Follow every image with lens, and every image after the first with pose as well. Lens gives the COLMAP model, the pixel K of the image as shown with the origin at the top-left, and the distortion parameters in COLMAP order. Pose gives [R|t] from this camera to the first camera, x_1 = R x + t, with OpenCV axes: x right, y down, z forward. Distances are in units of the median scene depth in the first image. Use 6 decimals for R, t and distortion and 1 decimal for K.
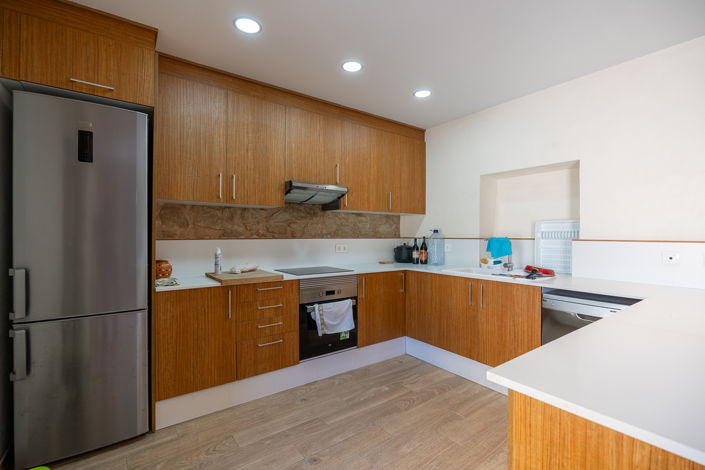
lens RADIAL K [[308.9, 0, 350.9], [0, 308.9, 235.0], [0, 0, 1]] dist [-0.009760, 0.001071]
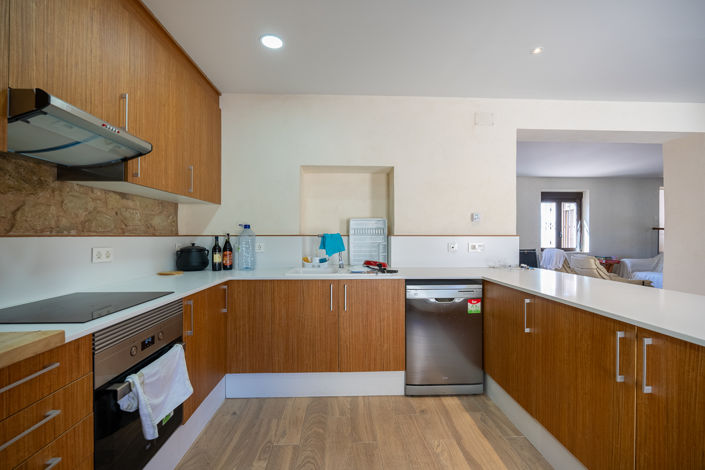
lens RADIAL K [[308.9, 0, 355.8], [0, 308.9, 234.8], [0, 0, 1]] dist [-0.009760, 0.001071]
pose [[0.566288, -0.002089, 0.824205, -0.233713], [0.001748, 0.999998, 0.001333, 0.009005], [-0.824205, 0.000686, 0.566291, 0.355062]]
